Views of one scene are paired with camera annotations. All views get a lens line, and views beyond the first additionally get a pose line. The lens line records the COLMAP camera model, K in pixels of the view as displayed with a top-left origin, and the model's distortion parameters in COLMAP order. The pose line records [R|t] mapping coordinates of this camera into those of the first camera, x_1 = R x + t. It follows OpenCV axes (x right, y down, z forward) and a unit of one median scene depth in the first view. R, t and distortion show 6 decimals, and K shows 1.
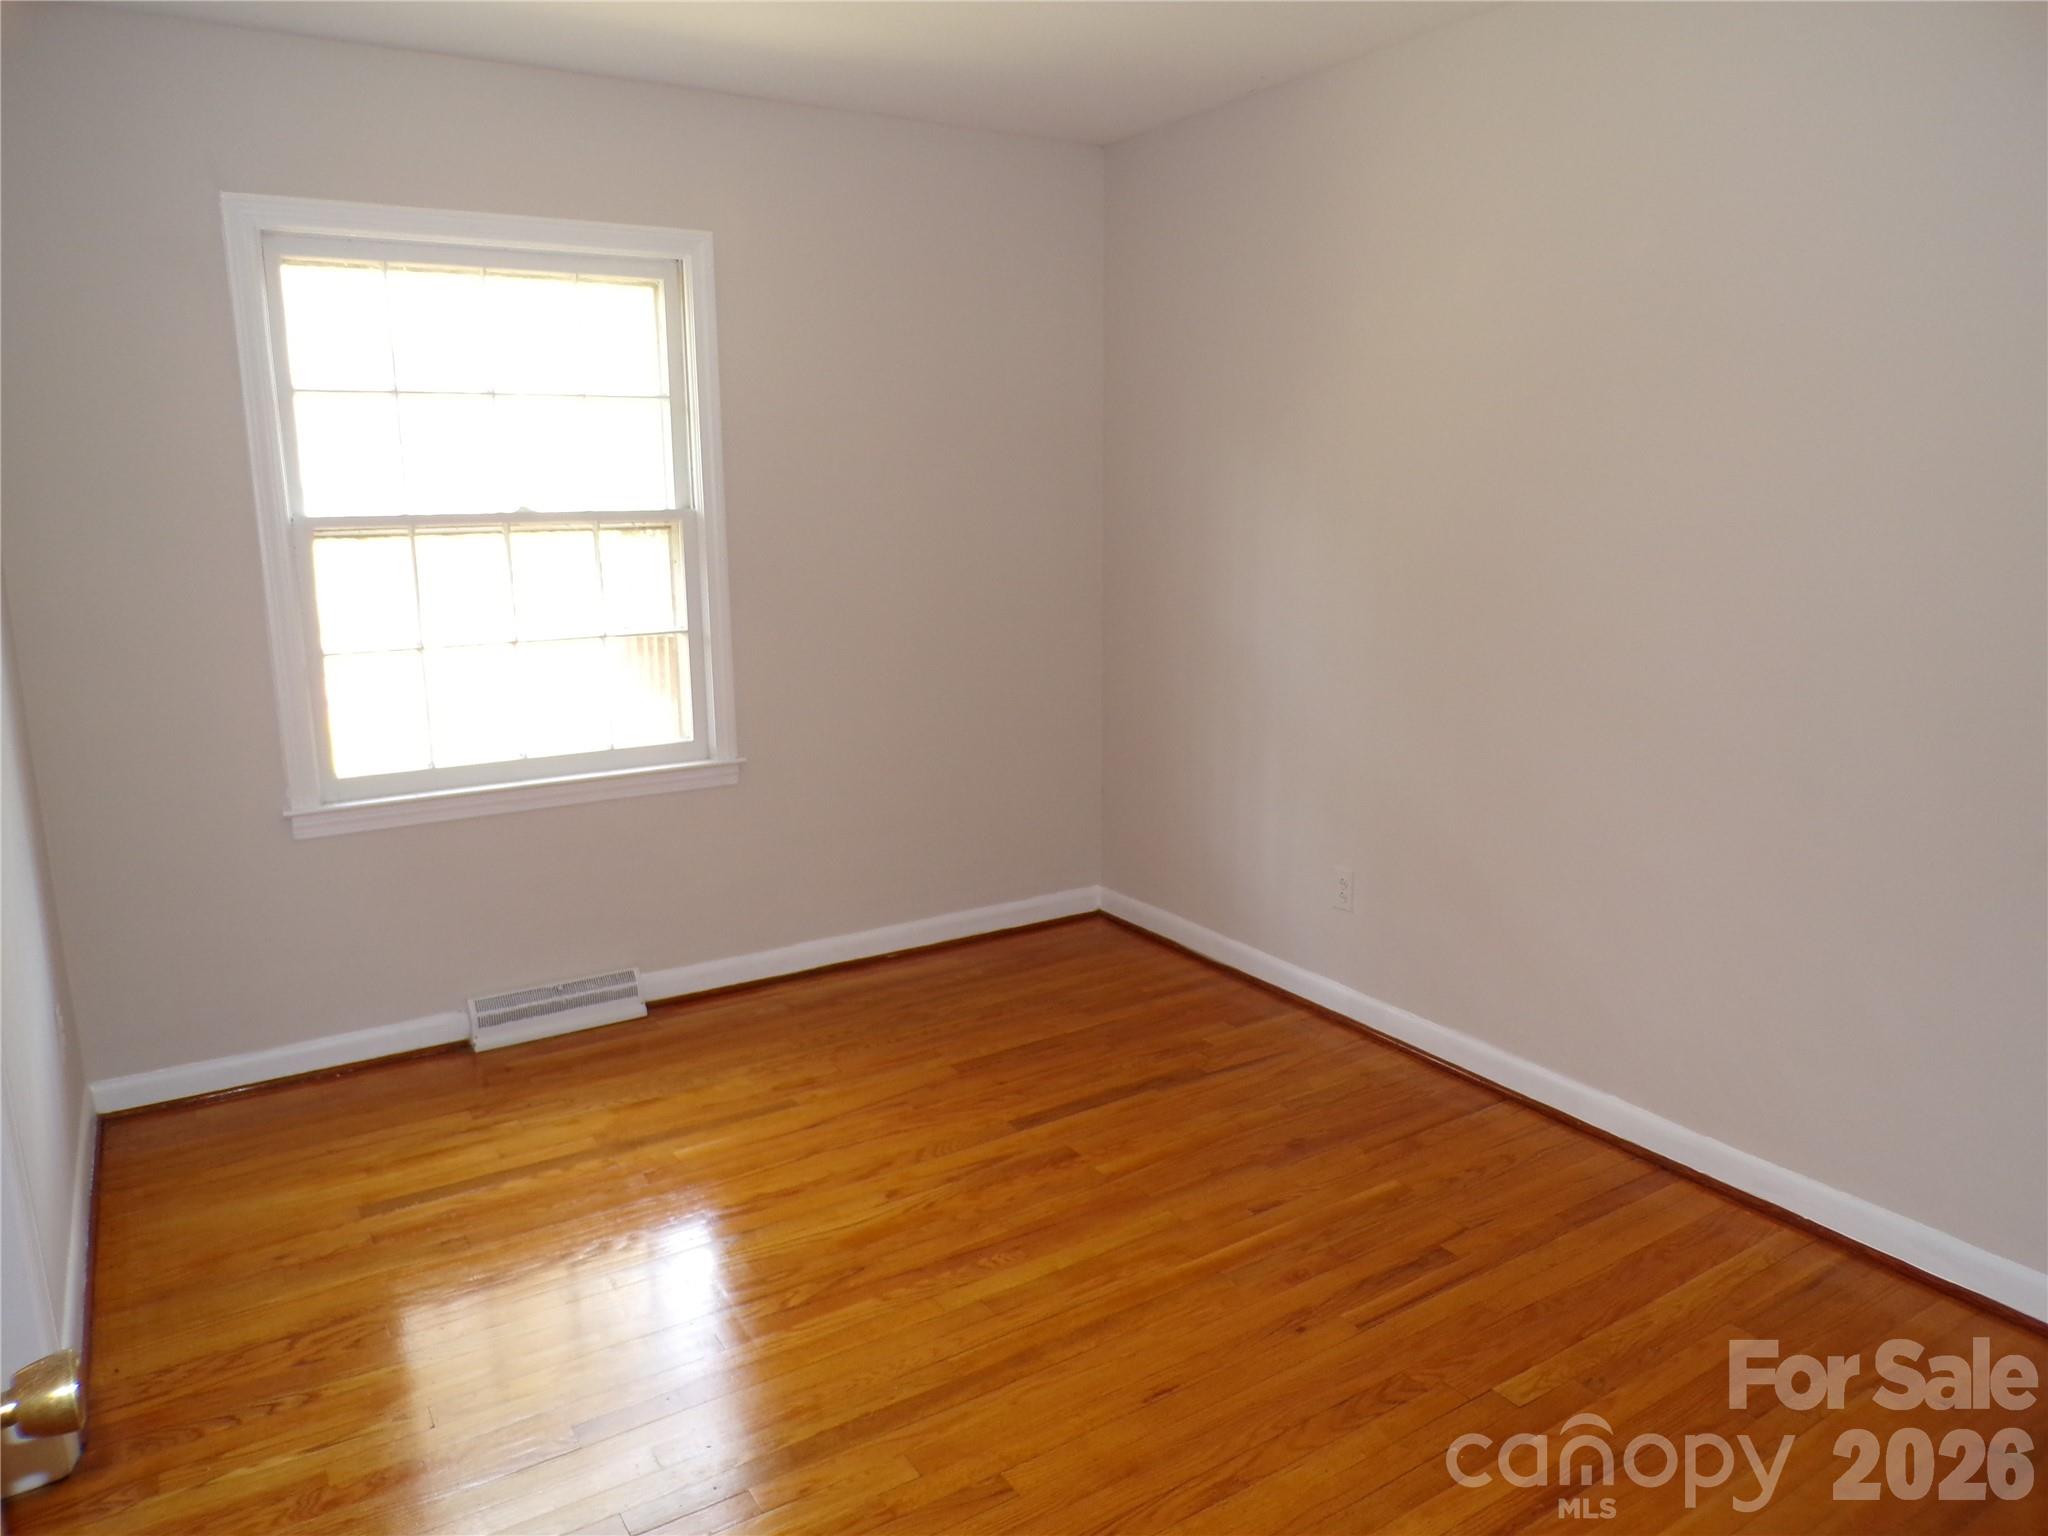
lens RADIAL K [[1406.4, 0, 1024.0], [0, 1406.4, 768.0], [0, 0, 1]] dist [-0.003486, -0.002316]
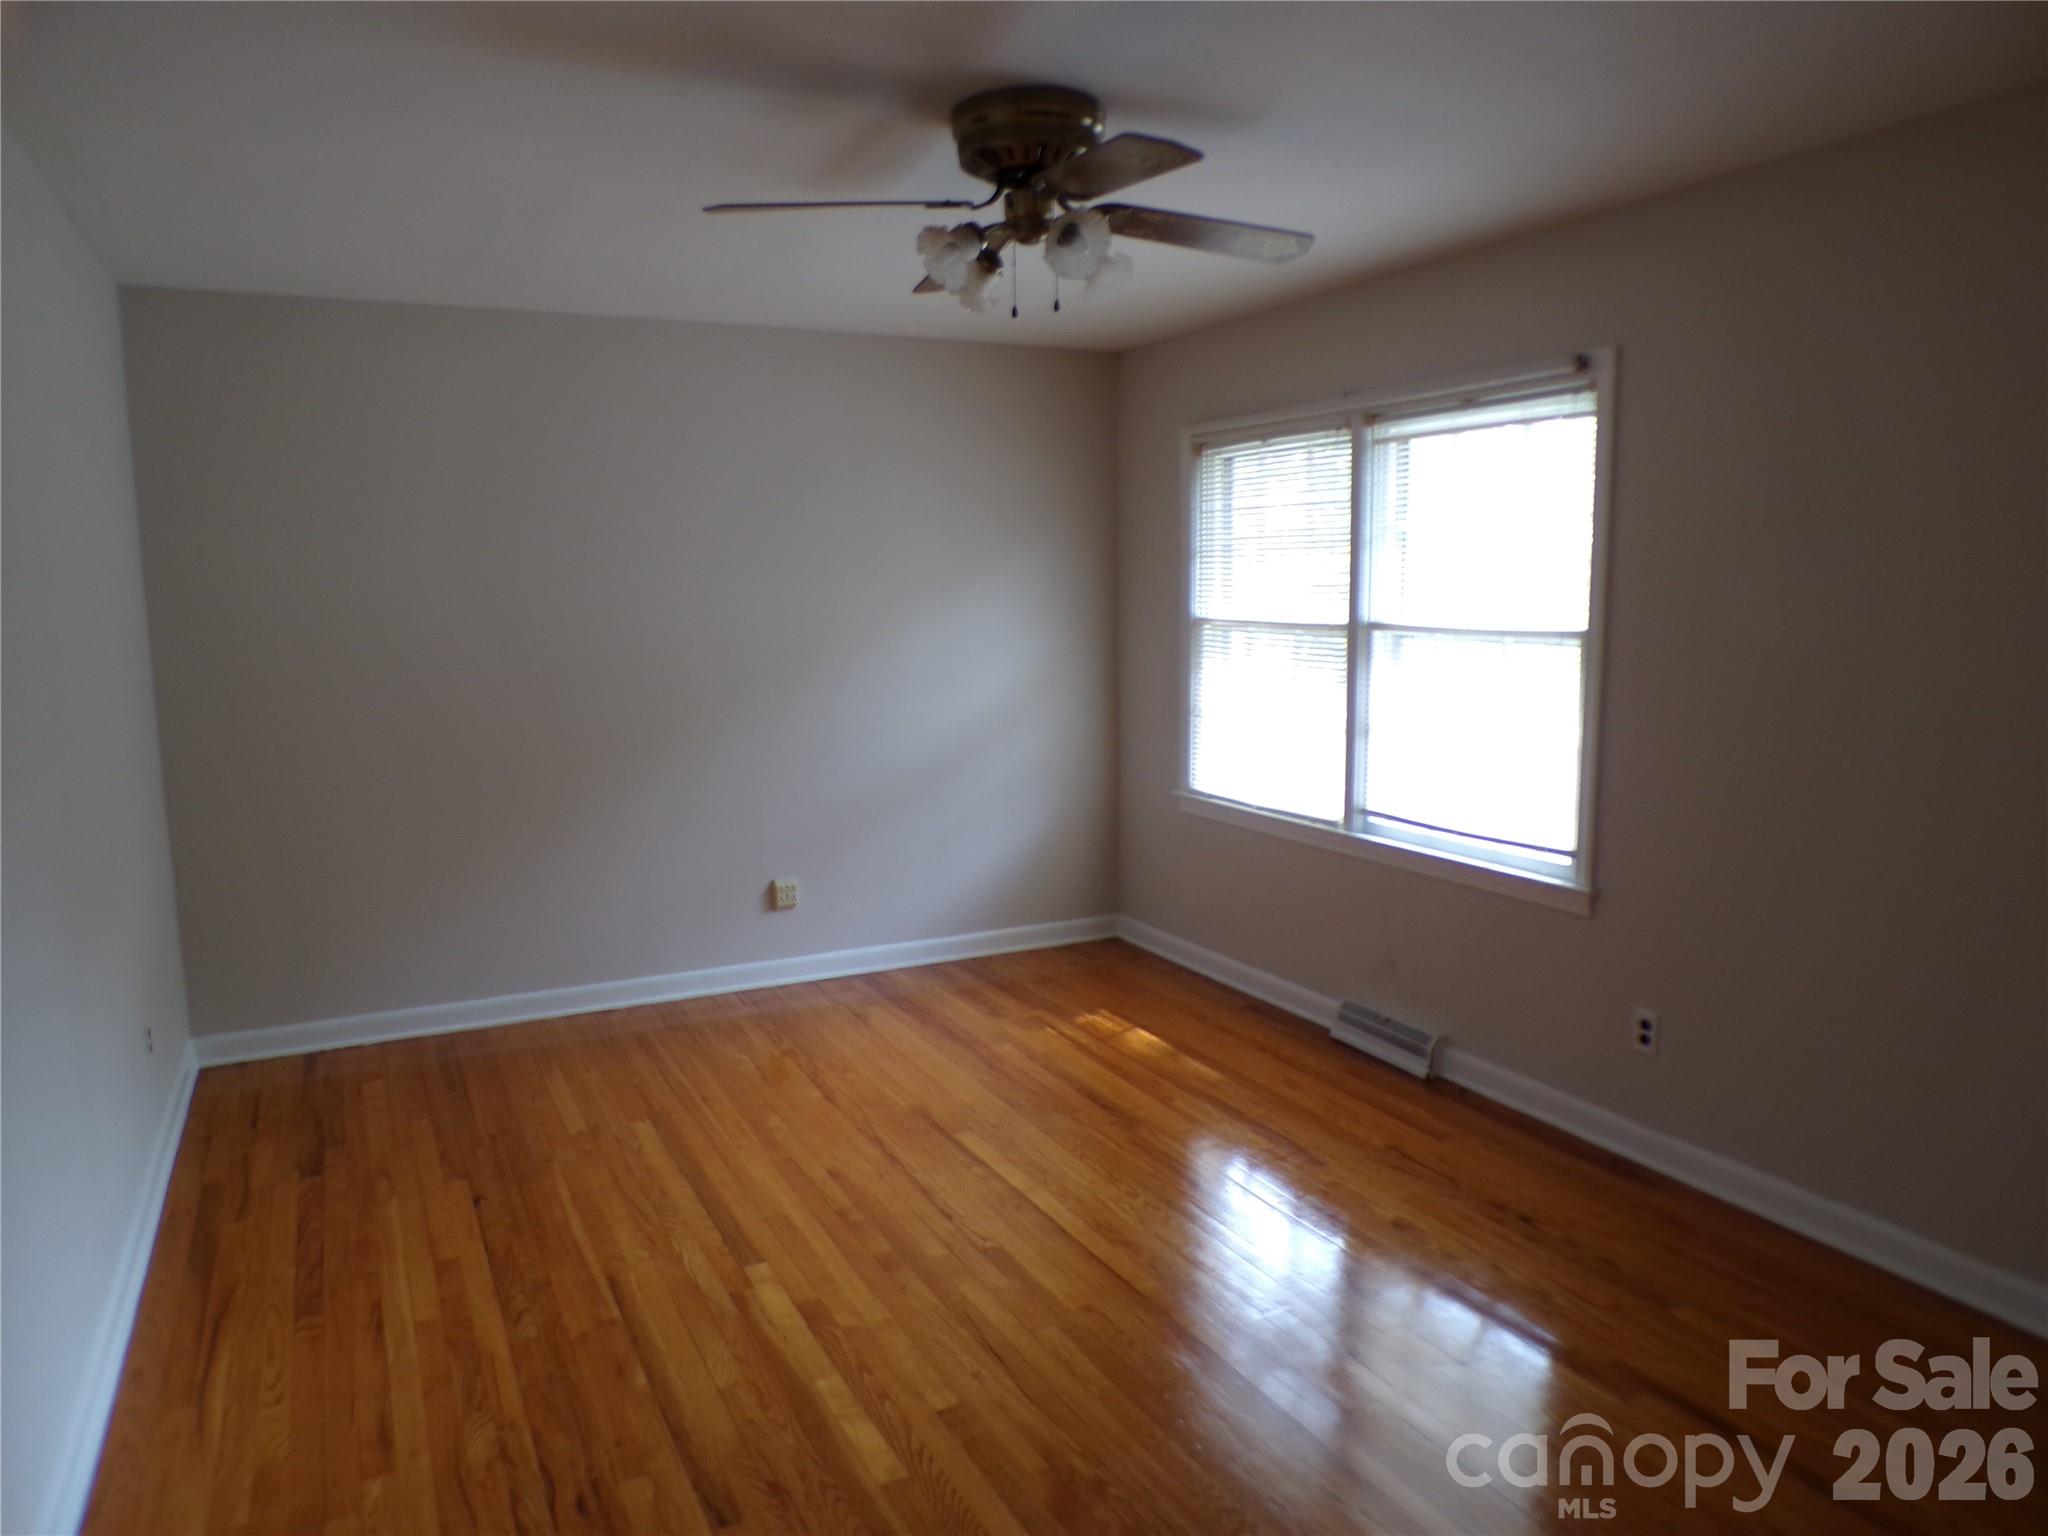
lens RADIAL K [[1406.4, 0, 1024.0], [0, 1406.4, 768.0], [0, 0, 1]] dist [-0.003486, -0.002316]
pose [[-0.116896, 0.133399, -0.984144, 0.871620], [-0.213355, 0.964428, 0.156069, -0.174839], [0.969956, 0.228216, -0.084276, 0.782908]]
